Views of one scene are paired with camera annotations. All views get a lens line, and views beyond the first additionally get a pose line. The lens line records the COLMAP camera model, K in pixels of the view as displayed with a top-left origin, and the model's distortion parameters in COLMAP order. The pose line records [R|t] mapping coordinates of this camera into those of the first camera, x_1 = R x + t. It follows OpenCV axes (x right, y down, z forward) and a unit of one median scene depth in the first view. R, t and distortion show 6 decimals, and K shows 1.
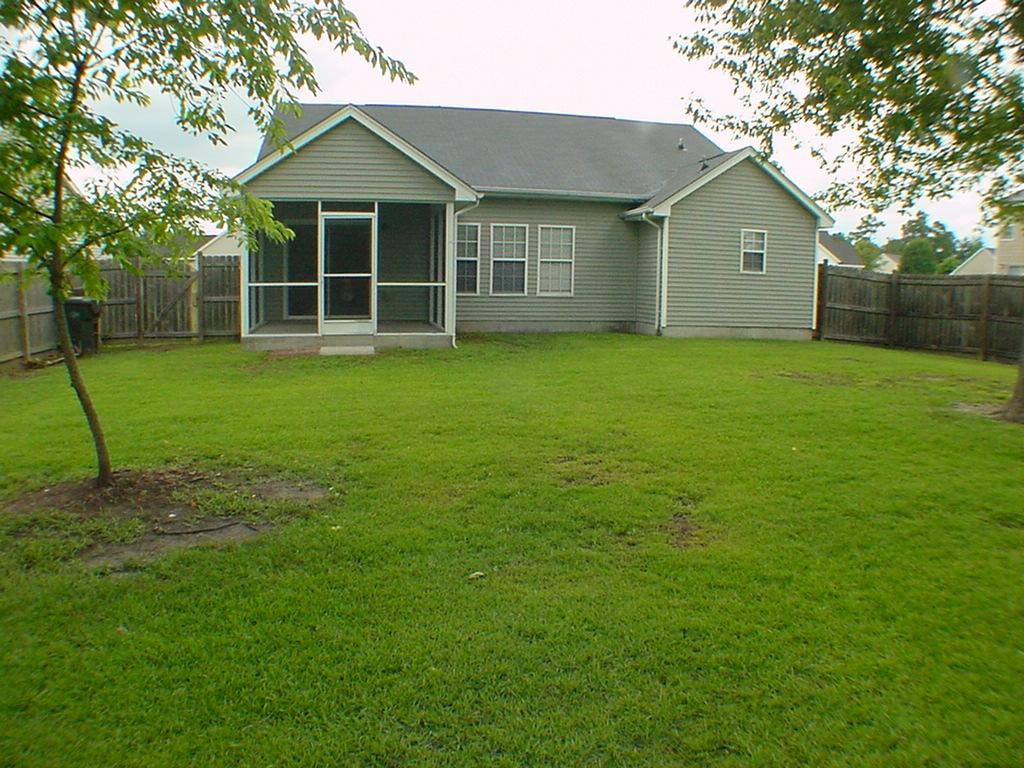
lens RADIAL K [[782.1, 0, 512.0], [0, 782.1, 384.0], [0, 0, 1]] dist [-0.254842, 0.100739]
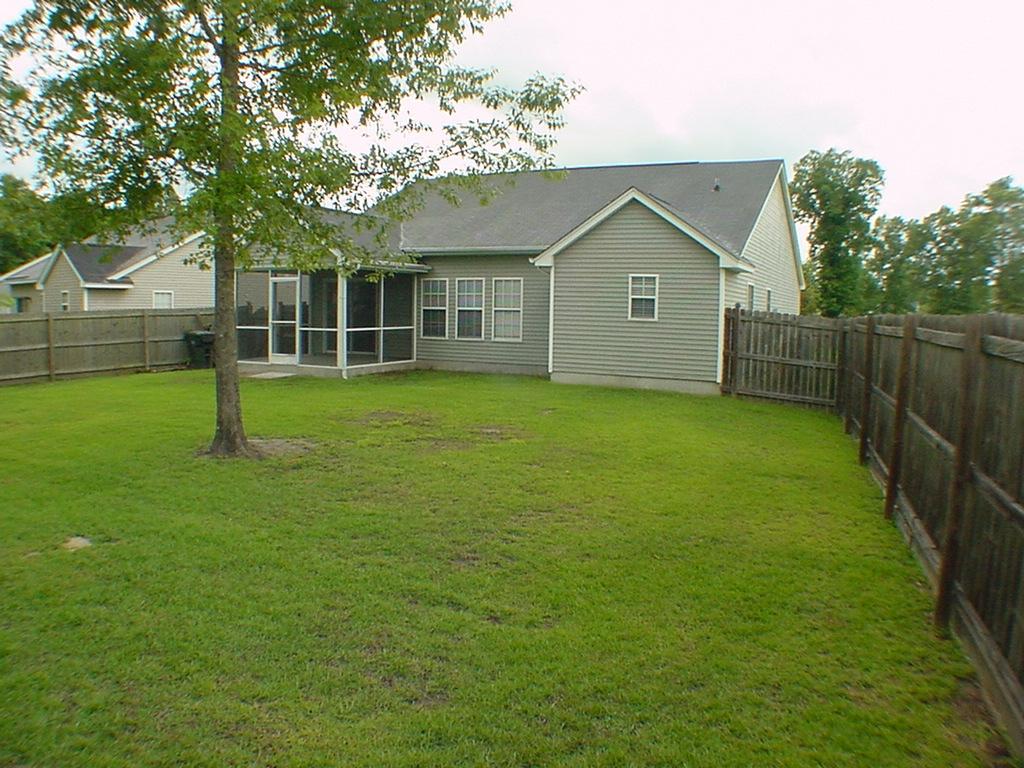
lens RADIAL K [[782.1, 0, 512.0], [0, 782.1, 384.0], [0, 0, 1]] dist [-0.254842, 0.100739]
pose [[0.776445, 0.058579, -0.627456, 0.823061], [-0.092868, 0.995436, -0.021985, -0.030844], [0.623304, 0.075341, 0.778341, 0.154023]]
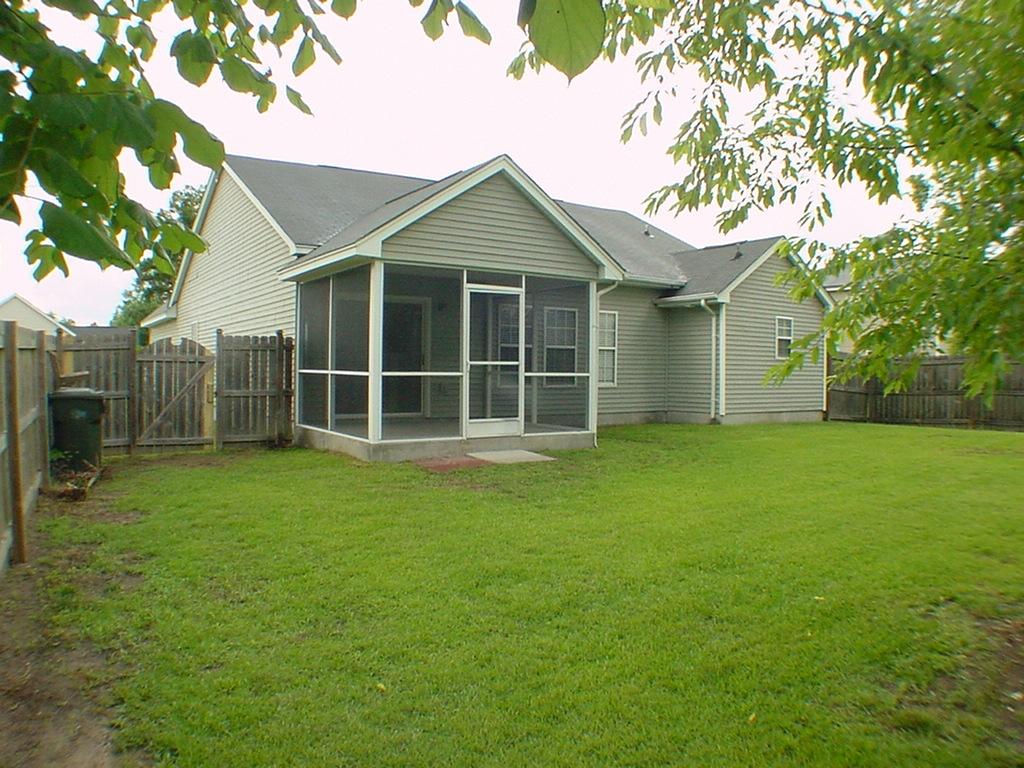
lens RADIAL K [[782.1, 0, 512.0], [0, 782.1, 384.0], [0, 0, 1]] dist [-0.254842, 0.100739]
pose [[0.927719, -0.014582, 0.372995, -0.419383], [0.057260, 0.992970, -0.103597, -0.027813], [-0.368862, 0.117467, 0.922032, 0.197578]]
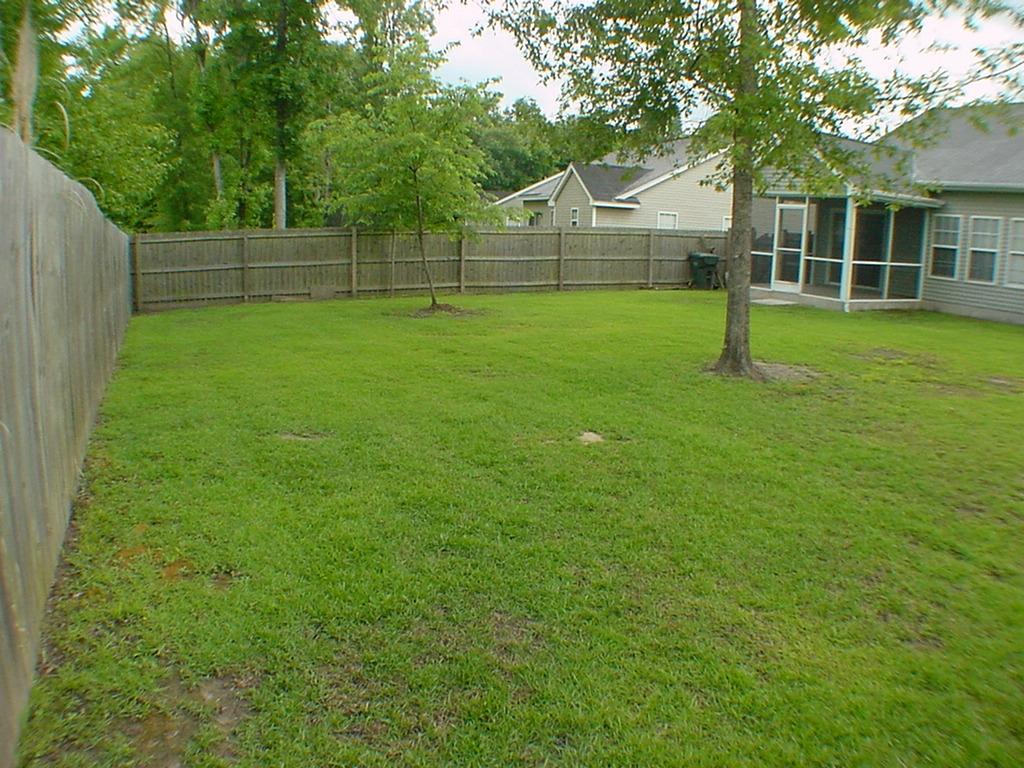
lens RADIAL K [[782.1, 0, 512.0], [0, 782.1, 384.0], [0, 0, 1]] dist [-0.254842, 0.100739]
pose [[0.263106, 0.187915, -0.946289, 0.816796], [-0.158696, 0.975917, 0.149675, -0.023408], [0.951625, 0.110792, 0.286591, 0.137014]]
